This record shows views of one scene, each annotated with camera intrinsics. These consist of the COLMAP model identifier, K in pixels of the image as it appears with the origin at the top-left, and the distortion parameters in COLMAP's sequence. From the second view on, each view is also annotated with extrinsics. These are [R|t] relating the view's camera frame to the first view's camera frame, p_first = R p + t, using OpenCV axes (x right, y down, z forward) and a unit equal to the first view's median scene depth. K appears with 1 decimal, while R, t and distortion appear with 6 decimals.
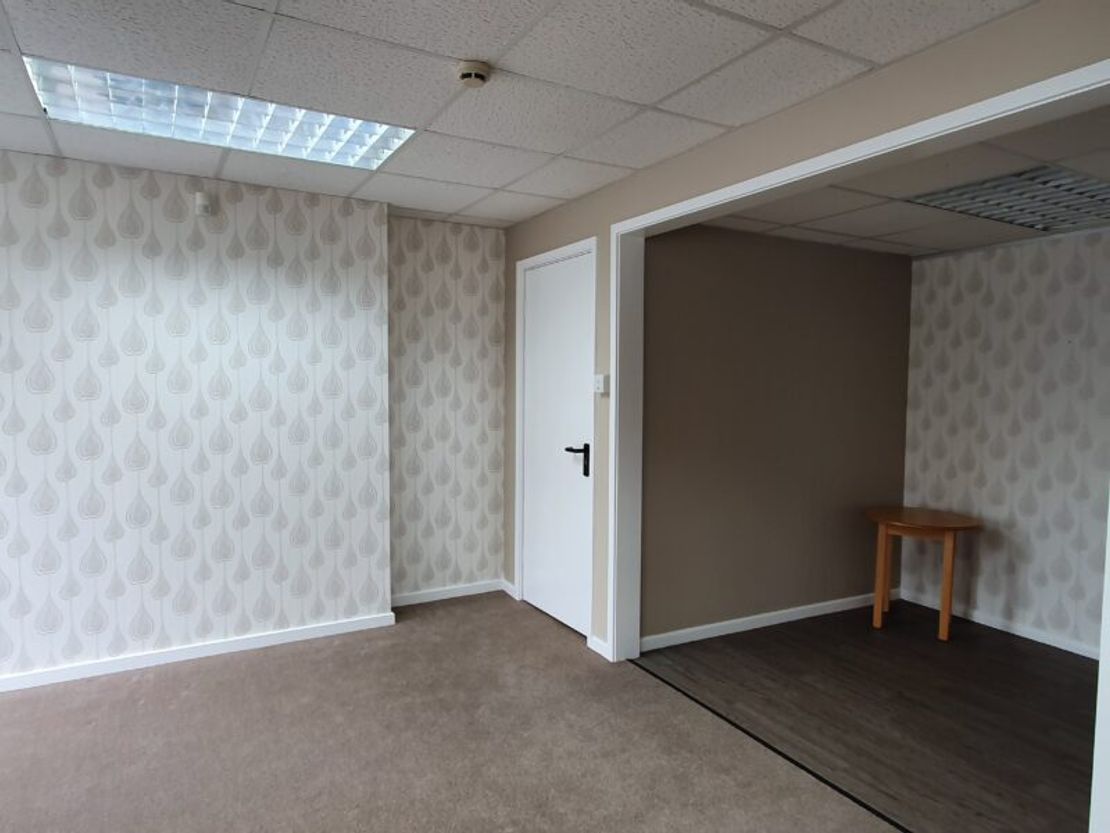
lens RADIAL K [[711.7, 0, 565.0], [0, 711.7, 417.2], [0, 0, 1]] dist [0.004088, -0.003341]
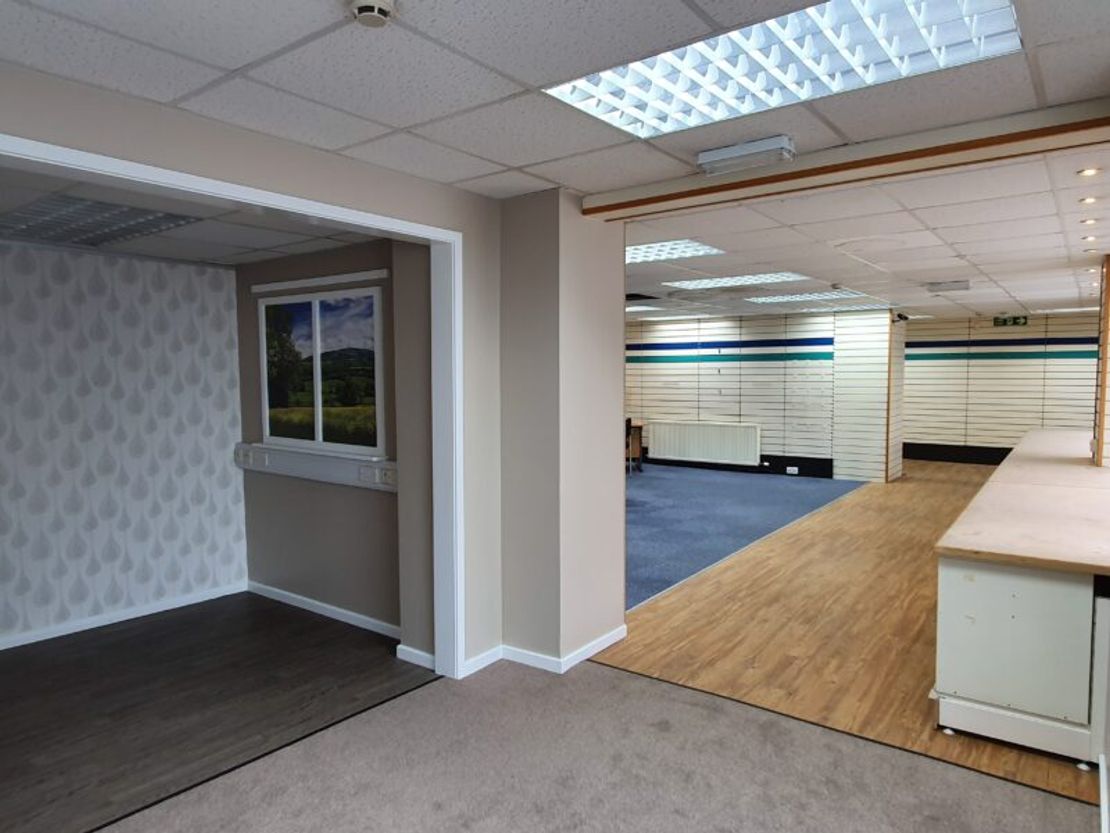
lens RADIAL K [[711.7, 0, 567.0], [0, 711.7, 416.6], [0, 0, 1]] dist [0.004088, -0.003341]
pose [[-0.391154, -0.067301, 0.917861, -0.552201], [0.050330, 0.994266, 0.094352, -0.062090], [-0.918948, 0.083102, -0.385524, 0.669376]]
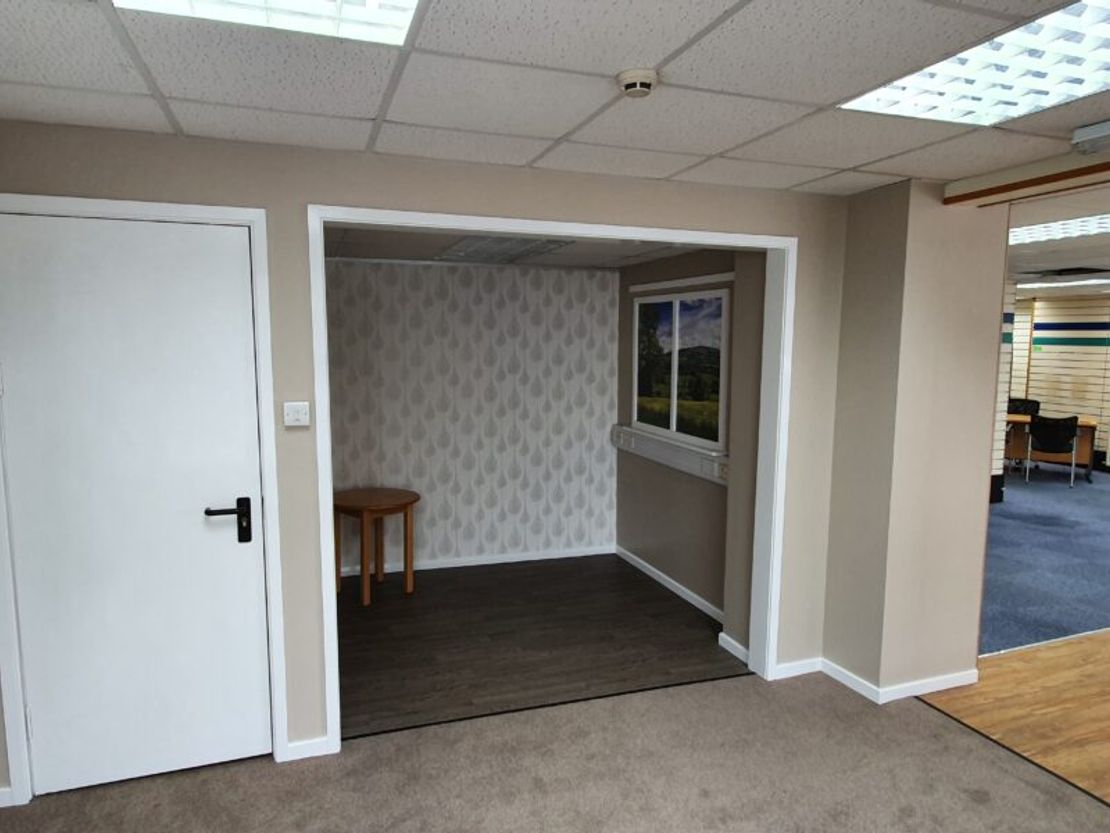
lens RADIAL K [[711.7, 0, 557.3], [0, 711.7, 420.6], [0, 0, 1]] dist [0.004088, -0.003341]
pose [[0.178498, -0.117886, 0.976853, -0.601855], [0.049860, 0.992605, 0.110676, -0.102717], [-0.982676, 0.028951, 0.183056, 0.560995]]
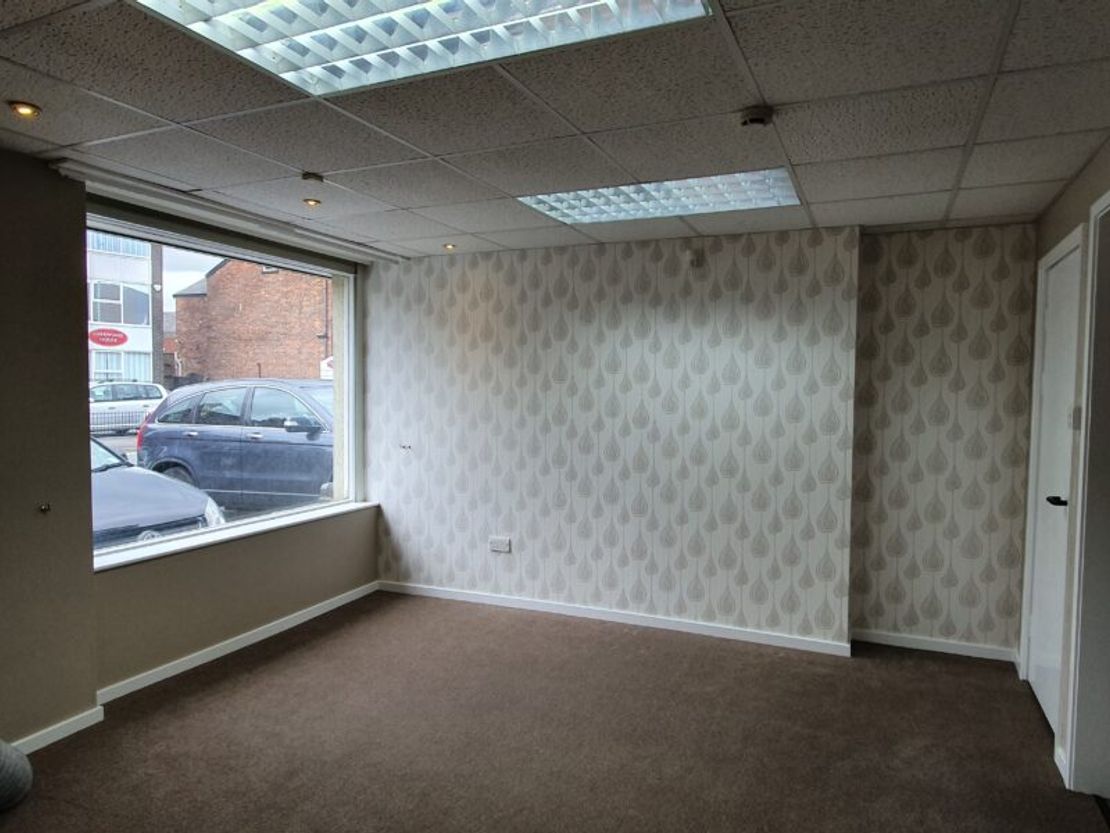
lens RADIAL K [[711.7, 0, 561.6], [0, 711.7, 418.9], [0, 0, 1]] dist [0.004088, -0.003341]
pose [[0.583625, 0.036030, -0.811224, 0.328552], [-0.047618, 0.998815, 0.010104, -0.026410], [0.810626, 0.032732, 0.584649, 0.109599]]
